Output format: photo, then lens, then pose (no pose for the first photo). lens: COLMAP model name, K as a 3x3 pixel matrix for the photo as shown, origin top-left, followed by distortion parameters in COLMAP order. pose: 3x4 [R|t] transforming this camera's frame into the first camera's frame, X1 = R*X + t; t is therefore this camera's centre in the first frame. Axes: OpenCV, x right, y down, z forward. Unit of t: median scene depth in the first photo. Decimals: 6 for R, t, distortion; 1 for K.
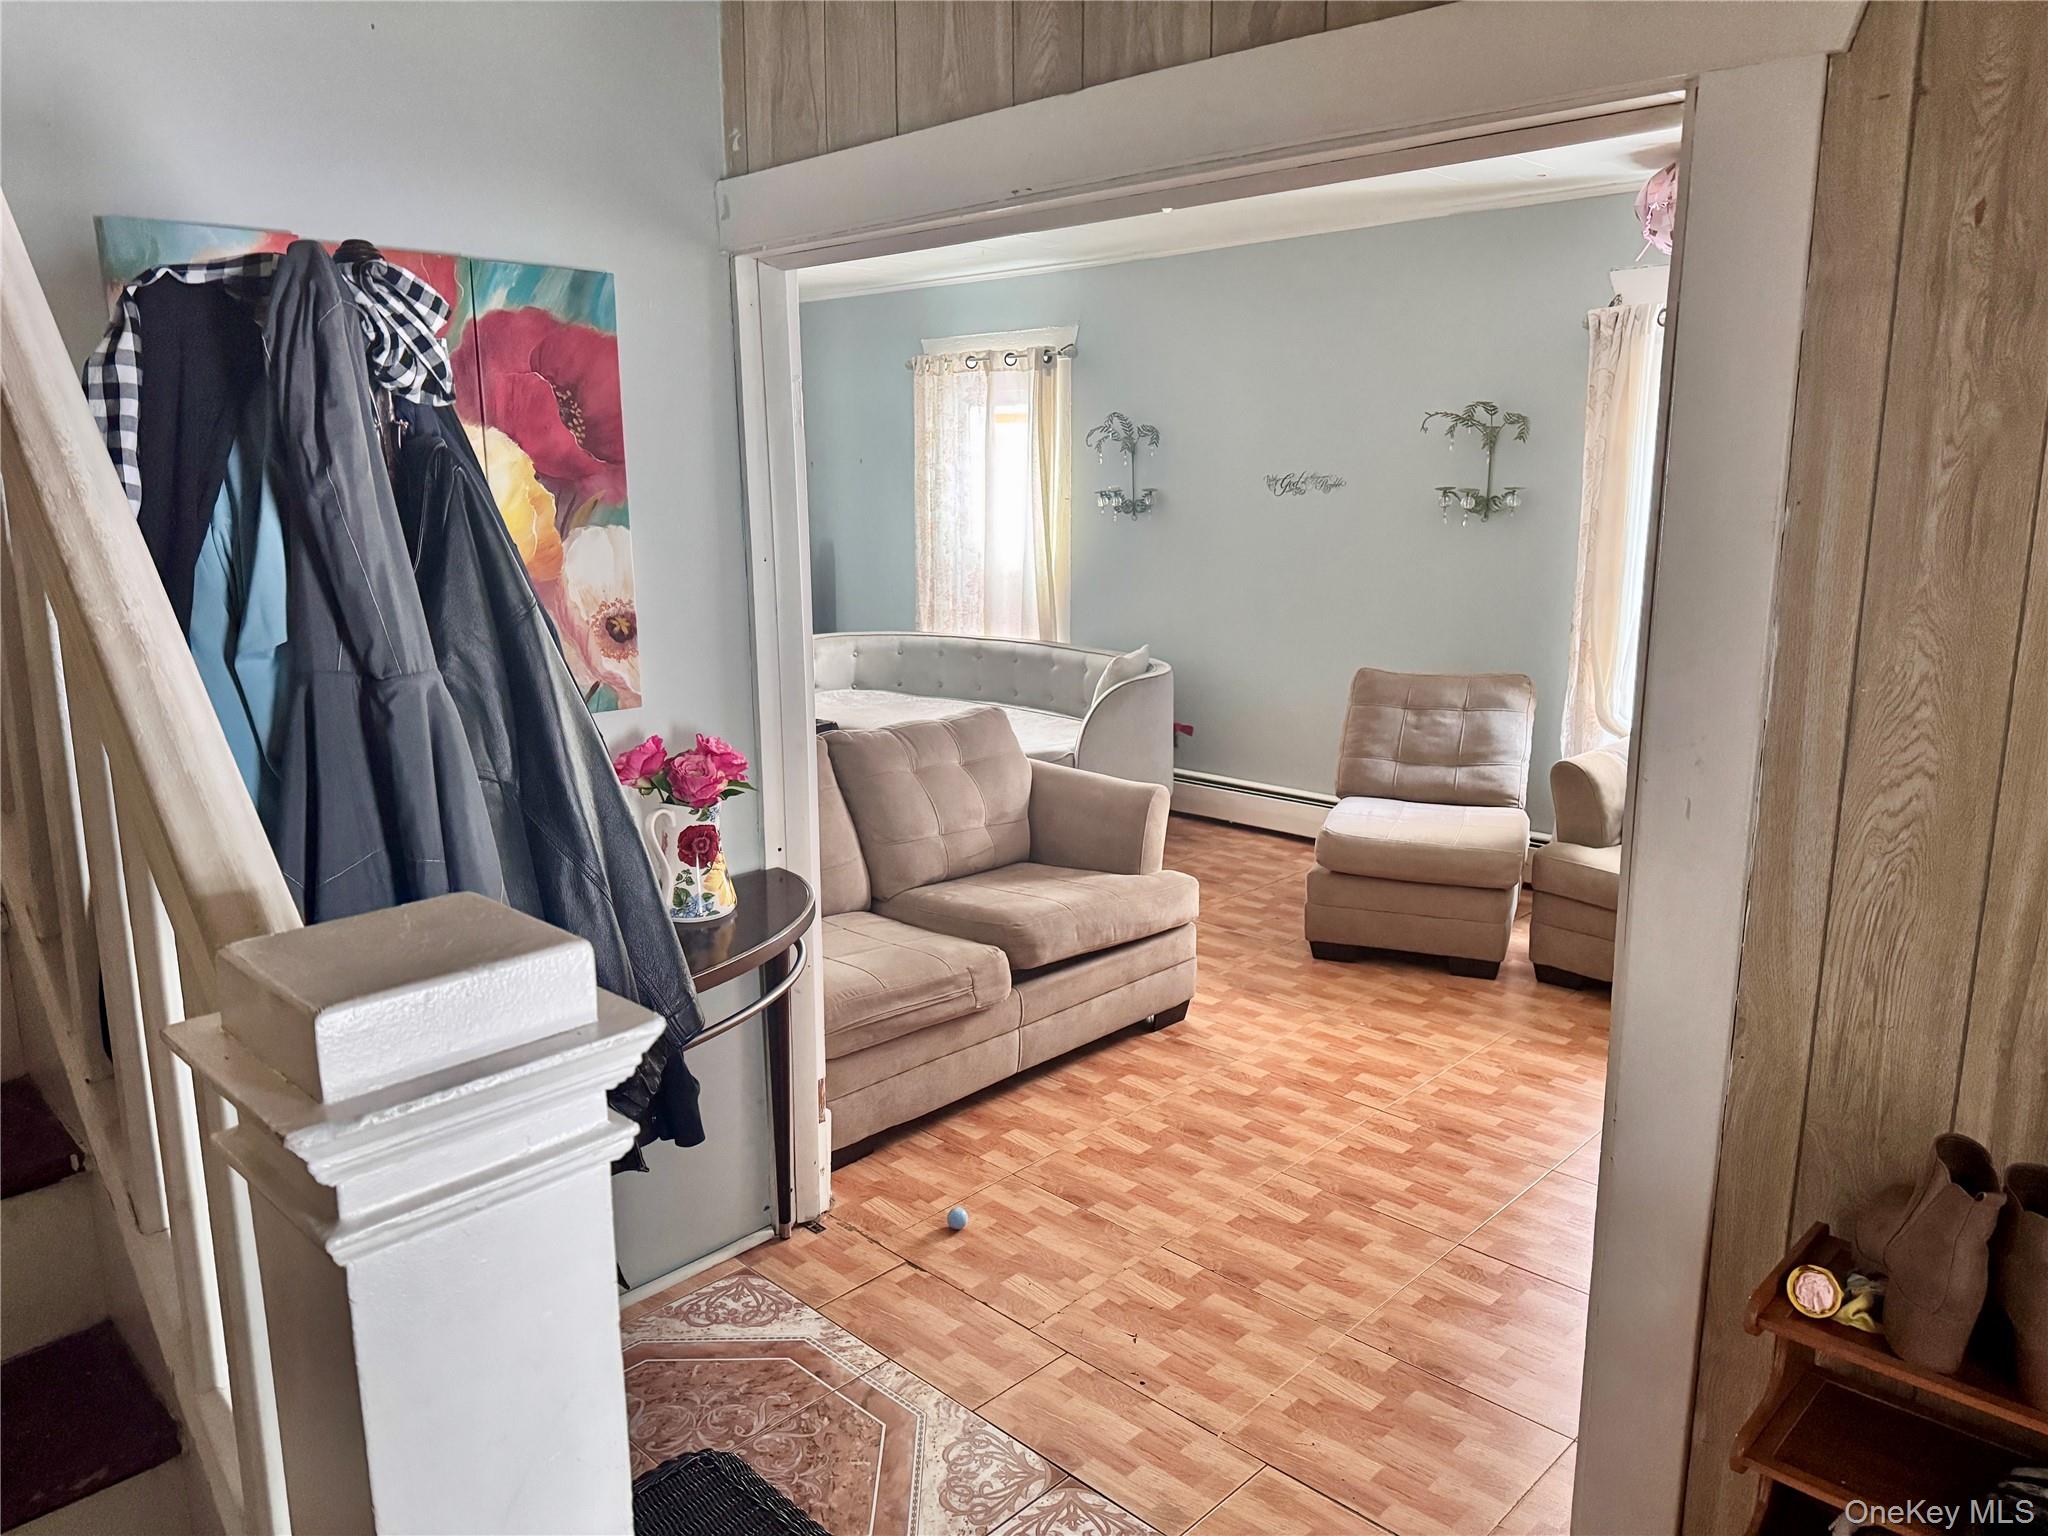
lens RADIAL K [[1426.8, 0, 1028.9], [0, 1426.8, 768.8], [0, 0, 1]] dist [0.128842, -0.204818]
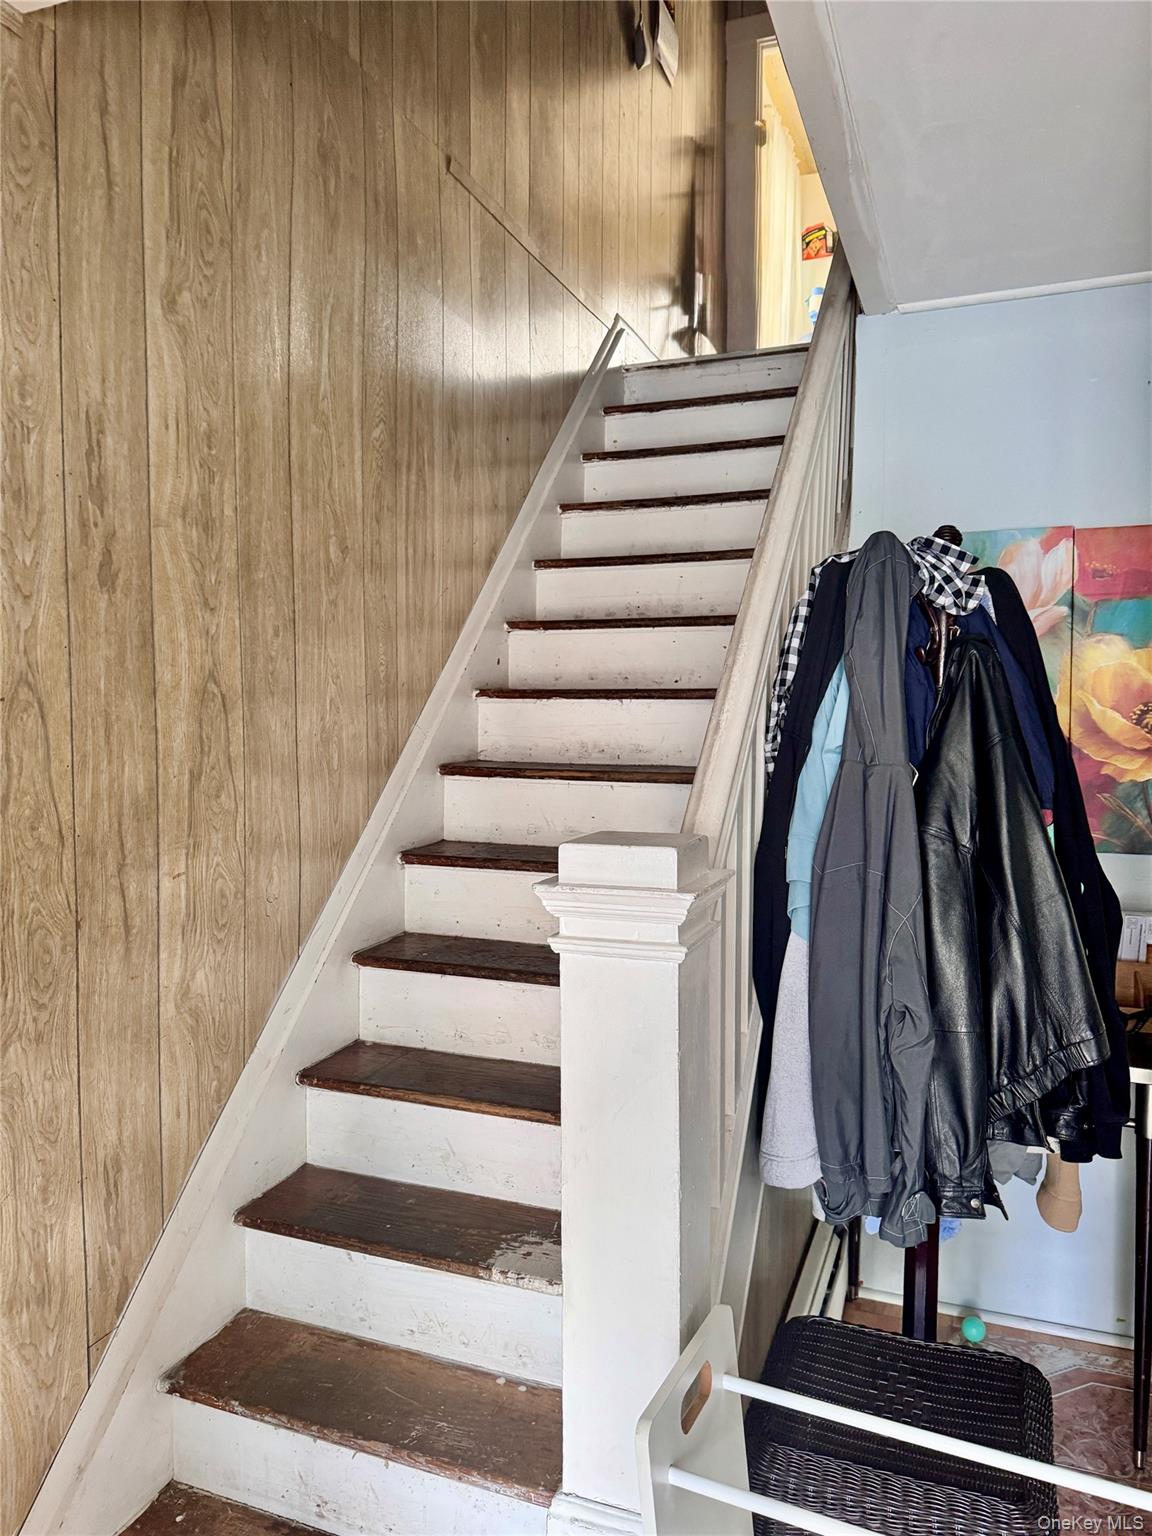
lens RADIAL K [[1070.1, 0, 580.1], [0, 1070.1, 775.5], [0, 0, 1]] dist [0.128842, -0.204818]
pose [[0.381108, 0.049021, -0.923230, 0.625605], [-0.187896, 0.981860, -0.025429, 0.049425], [0.905236, 0.183163, 0.383406, 0.163640]]
